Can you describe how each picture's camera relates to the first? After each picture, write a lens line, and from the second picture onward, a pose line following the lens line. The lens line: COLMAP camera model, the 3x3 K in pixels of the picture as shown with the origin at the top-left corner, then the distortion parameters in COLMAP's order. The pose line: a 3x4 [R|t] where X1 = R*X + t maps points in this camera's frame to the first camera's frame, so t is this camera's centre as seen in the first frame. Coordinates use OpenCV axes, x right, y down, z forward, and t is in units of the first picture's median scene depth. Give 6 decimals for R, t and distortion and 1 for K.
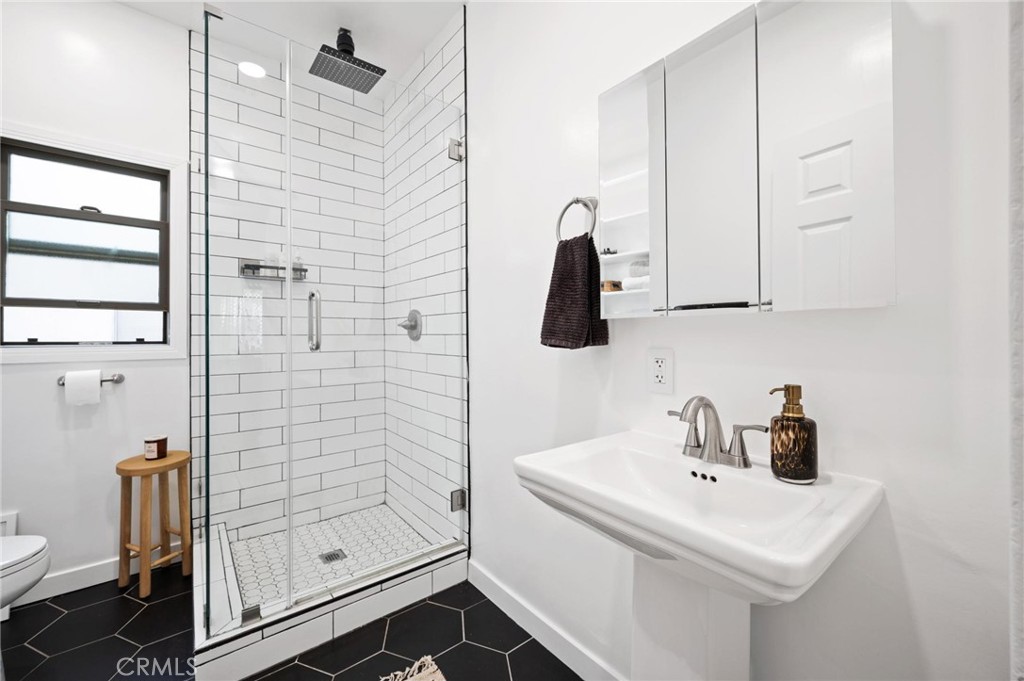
lens RADIAL K [[407.3, 0, 513.9], [0, 407.3, 334.8], [0, 0, 1]] dist [0.000480, -0.000048]
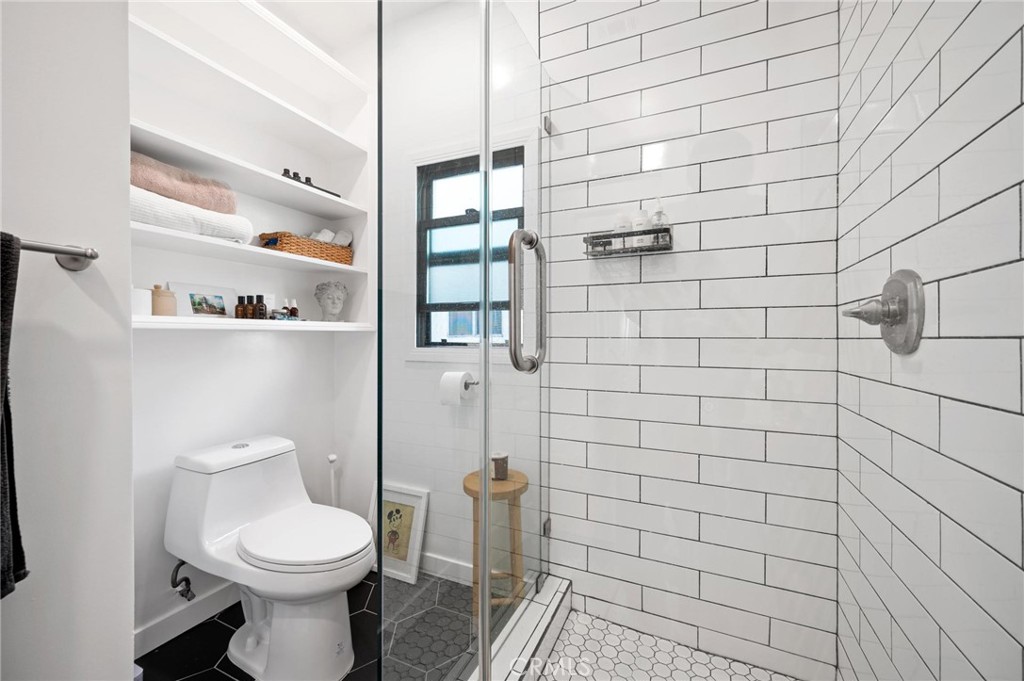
lens RADIAL K [[407.3, 0, 515.3], [0, 407.3, 342.7], [0, 0, 1]] dist [0.000480, -0.000048]
pose [[0.448170, 0.012757, -0.893858, -0.074571], [-0.009673, 0.999909, 0.009420, 0.004495], [0.893896, 0.004424, 0.448252, 0.553355]]
